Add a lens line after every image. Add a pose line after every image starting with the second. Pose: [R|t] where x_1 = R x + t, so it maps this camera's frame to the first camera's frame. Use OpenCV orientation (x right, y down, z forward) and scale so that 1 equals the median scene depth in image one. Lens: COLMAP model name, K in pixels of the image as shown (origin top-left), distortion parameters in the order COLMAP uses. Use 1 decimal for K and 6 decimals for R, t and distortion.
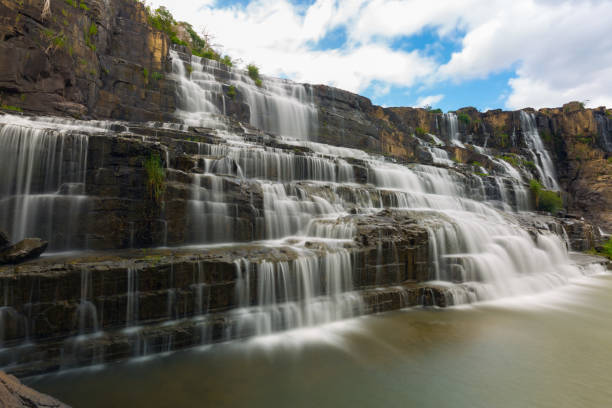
lens RADIAL K [[305.7, 0, 306.0], [0, 305.7, 204.0], [0, 0, 1]] dist [-0.006415, 0.000658]
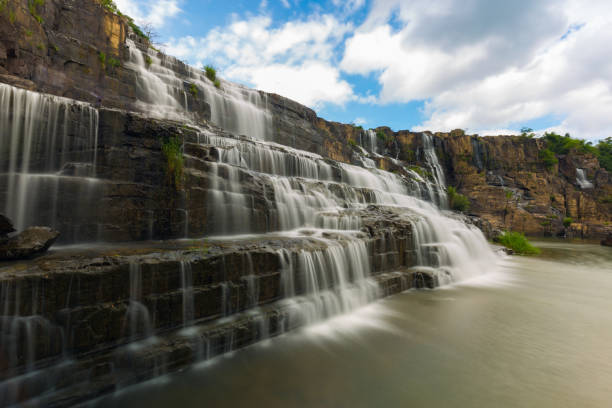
lens RADIAL K [[273.6, 0, 306.0], [0, 273.6, 204.0], [0, 0, 1]] dist [0.000112, -0.000523]
pose [[0.971695, 0.016897, 0.235632, -0.229815], [-0.016206, 0.999857, -0.004869, 0.025765], [-0.235681, 0.000913, 0.971830, 0.086238]]
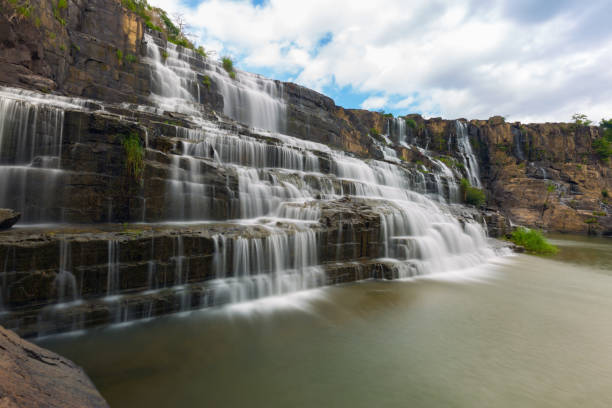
lens RADIAL K [[273.6, 0, 306.0], [0, 273.6, 204.0], [0, 0, 1]] dist [0.000112, -0.000523]
pose [[0.991172, 0.035645, 0.127703, -0.020529], [-0.041119, 0.998334, 0.040485, 0.011164], [-0.126047, -0.045379, 0.990986, -0.004659]]
